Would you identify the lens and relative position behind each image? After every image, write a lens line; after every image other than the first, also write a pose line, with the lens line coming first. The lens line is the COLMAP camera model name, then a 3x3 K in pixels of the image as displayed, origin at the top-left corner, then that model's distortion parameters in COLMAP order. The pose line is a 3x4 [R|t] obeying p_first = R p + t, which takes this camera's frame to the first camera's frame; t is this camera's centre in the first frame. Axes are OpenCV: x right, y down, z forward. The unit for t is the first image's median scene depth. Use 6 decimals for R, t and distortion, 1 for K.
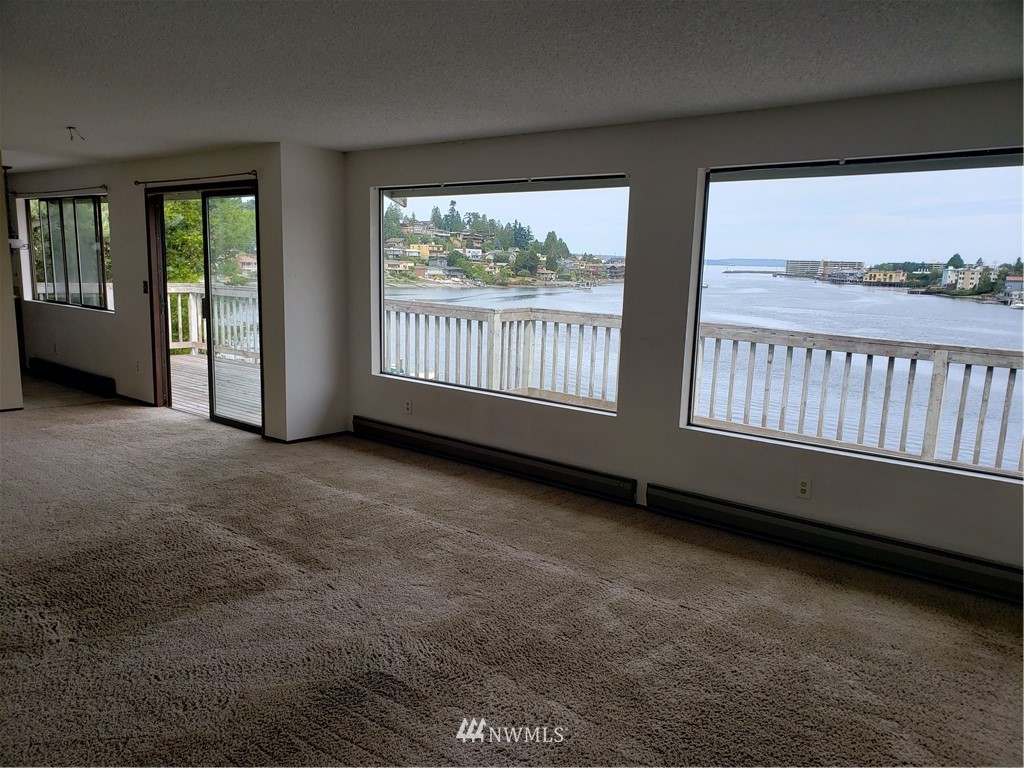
lens RADIAL K [[797.8, 0, 509.7], [0, 797.8, 387.3], [0, 0, 1]] dist [-0.040449, 0.060266]
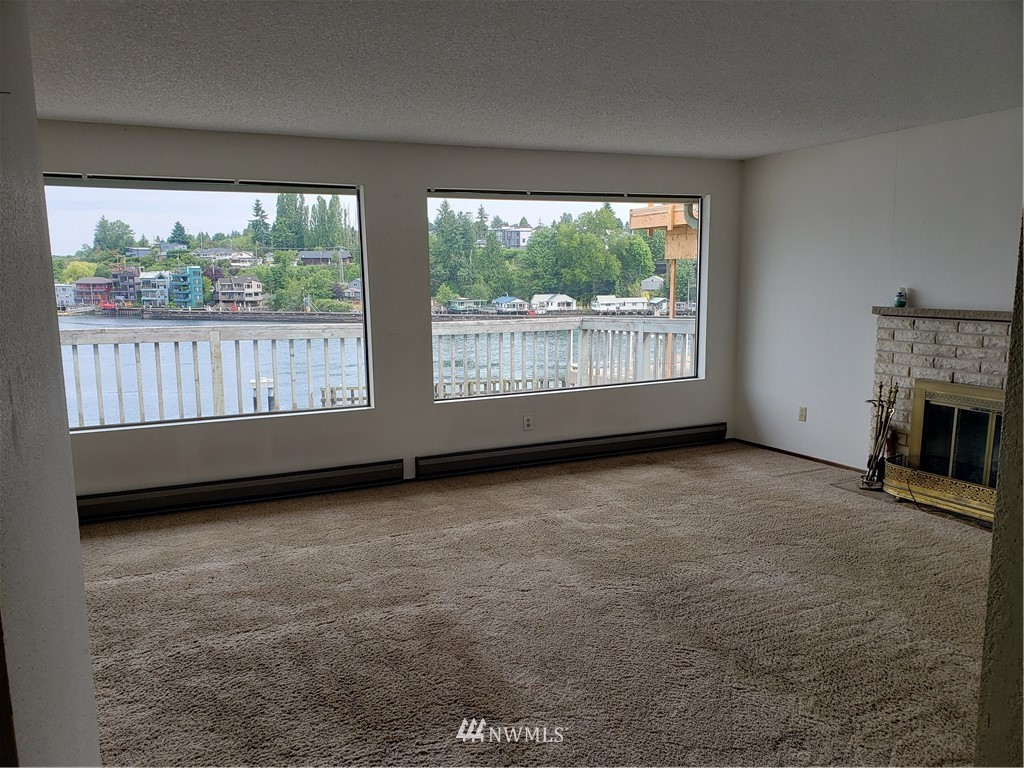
lens RADIAL K [[797.8, 0, 508.8], [0, 797.8, 384.5], [0, 0, 1]] dist [-0.040449, 0.060266]
pose [[0.427957, -0.167332, 0.888174, -0.827750], [0.181184, 0.978646, 0.097075, -0.073231], [-0.885452, 0.119379, 0.449136, 0.392407]]
